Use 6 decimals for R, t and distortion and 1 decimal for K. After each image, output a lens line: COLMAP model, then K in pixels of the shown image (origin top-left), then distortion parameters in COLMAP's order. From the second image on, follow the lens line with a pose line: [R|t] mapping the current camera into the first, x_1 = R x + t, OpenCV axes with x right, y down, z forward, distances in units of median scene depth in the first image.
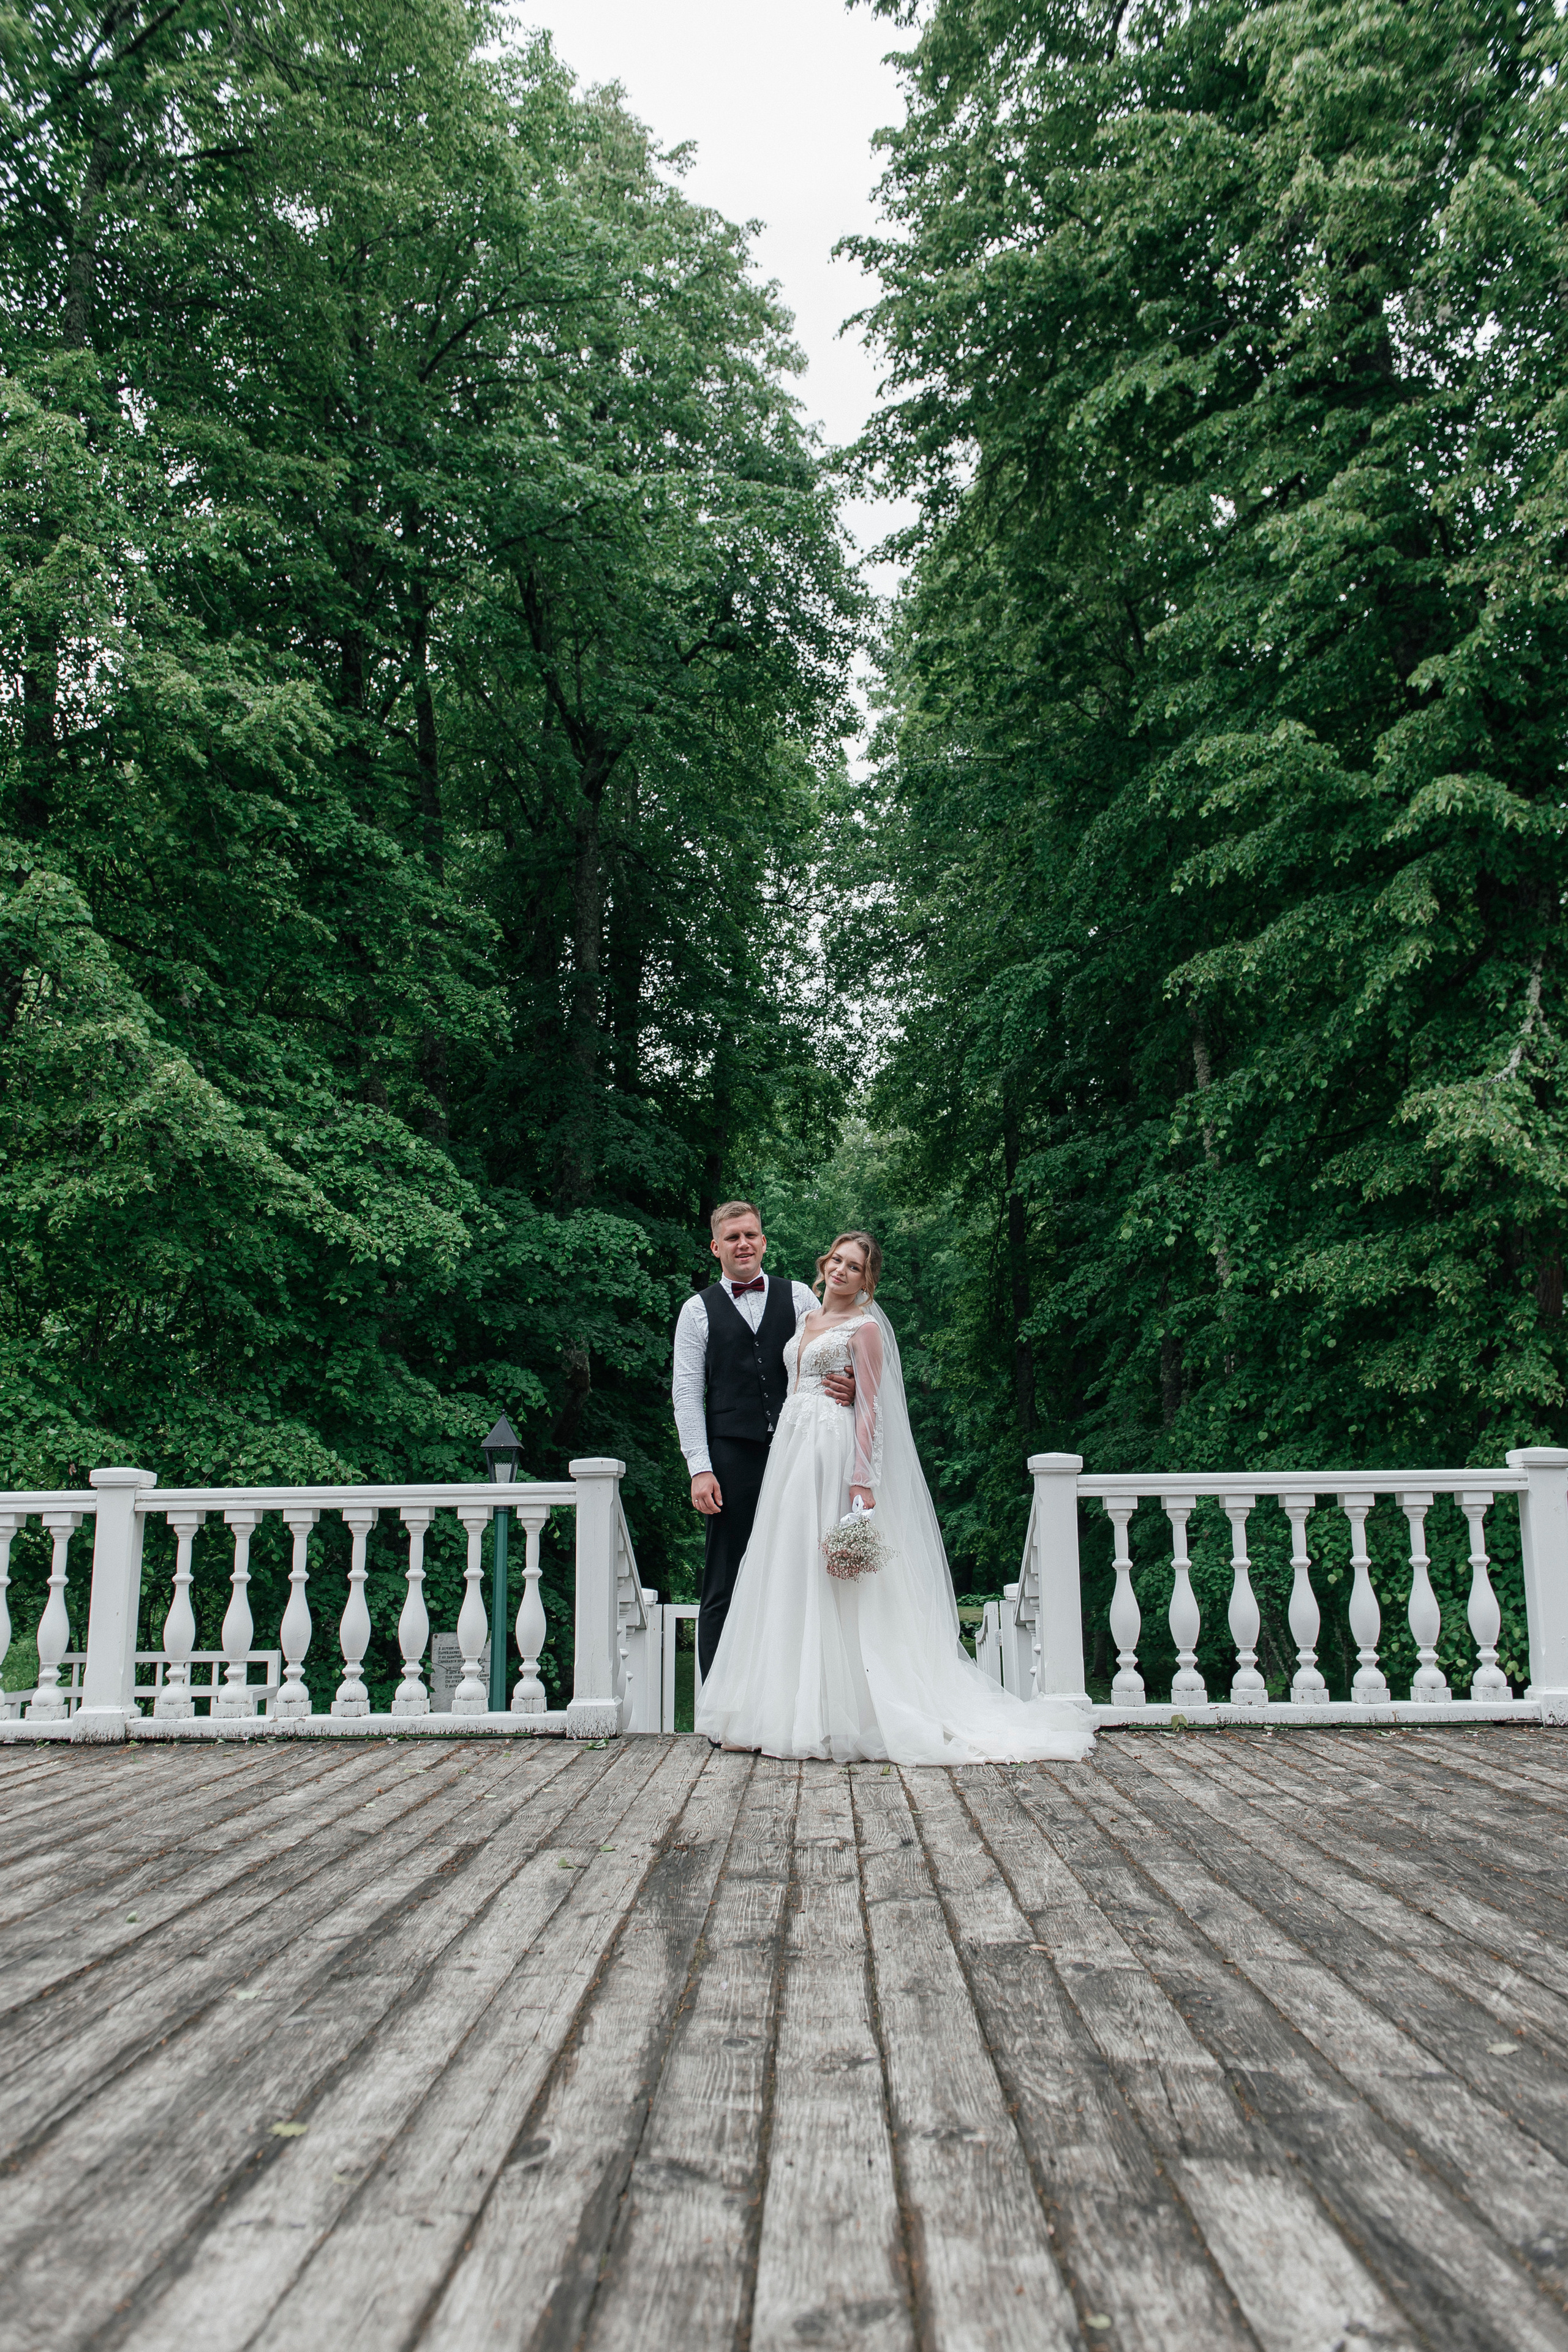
lens RADIAL K [[1820.3, 0, 784.0], [0, 1820.3, 1176.0], [0, 0, 1]] dist [-0.002463, 0.005240]
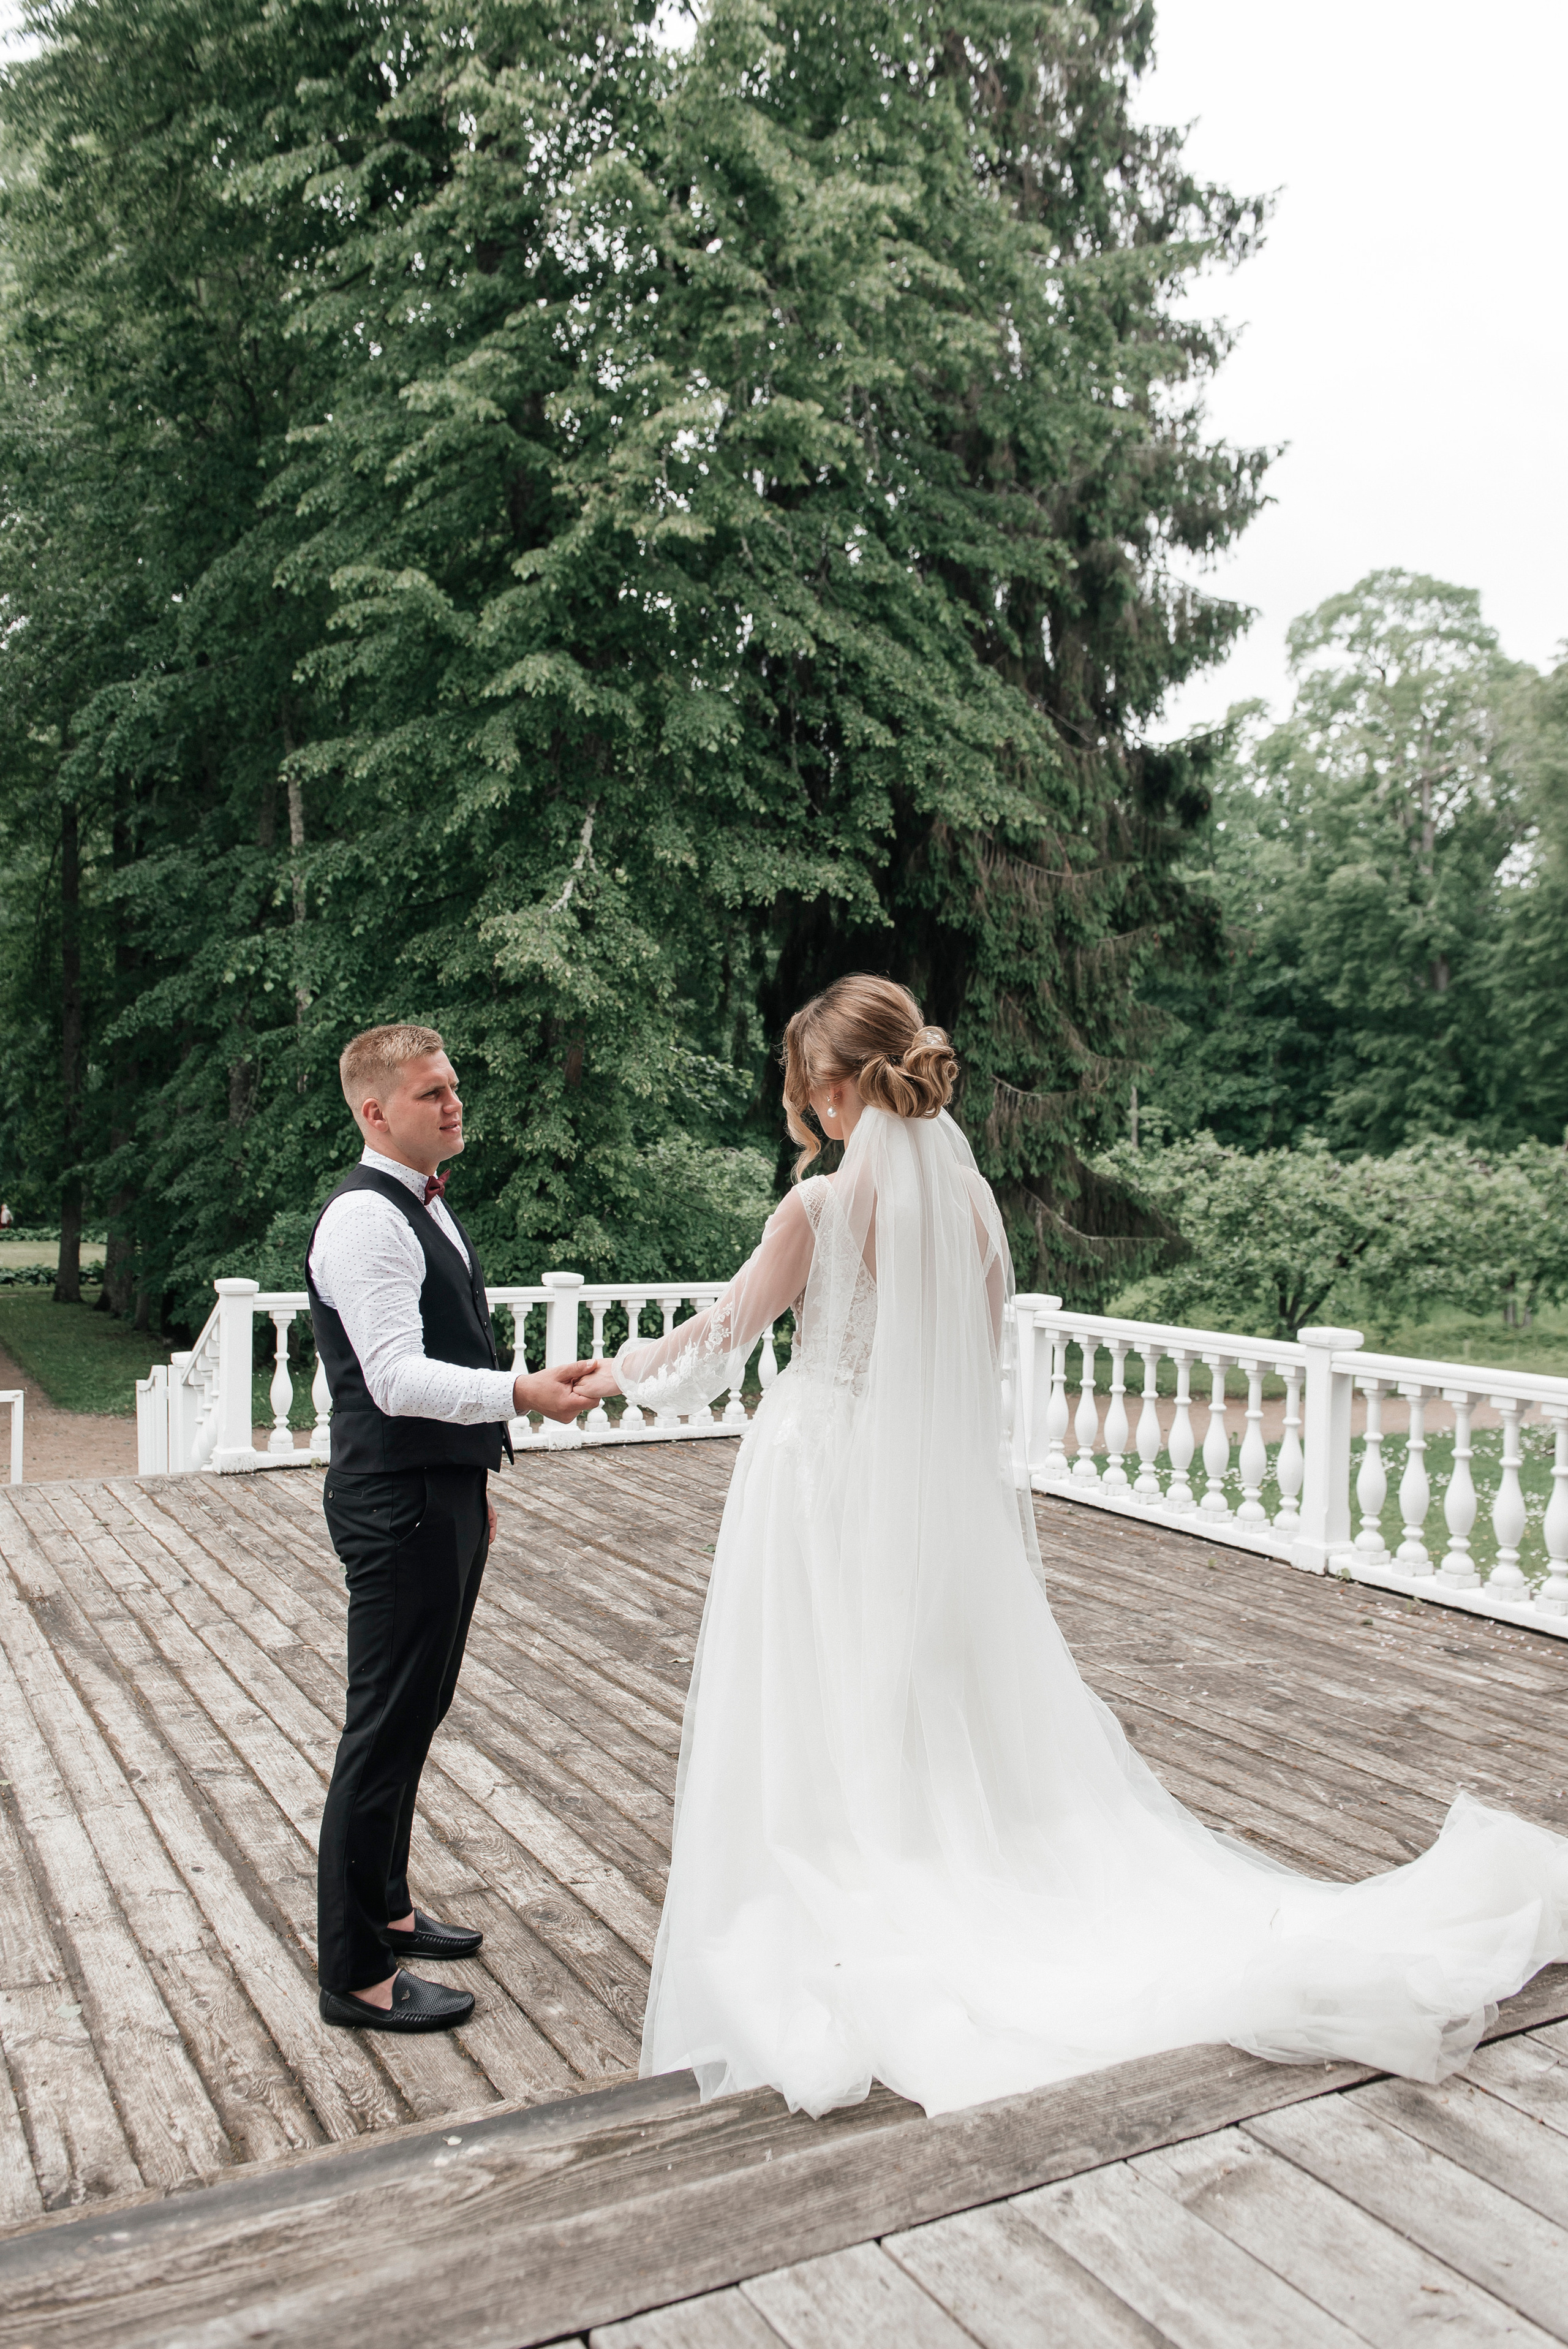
lens RADIAL K [[1817.7, 0, 784.0], [0, 1817.7, 1174.5], [0, 0, 1]] dist [-0.002463, 0.005240]
pose [[0.866672, 0.019432, 0.498500, -0.089774], [-0.119073, 0.978418, 0.168876, -0.102836], [-0.484460, -0.205718, 0.850282, -0.177304]]
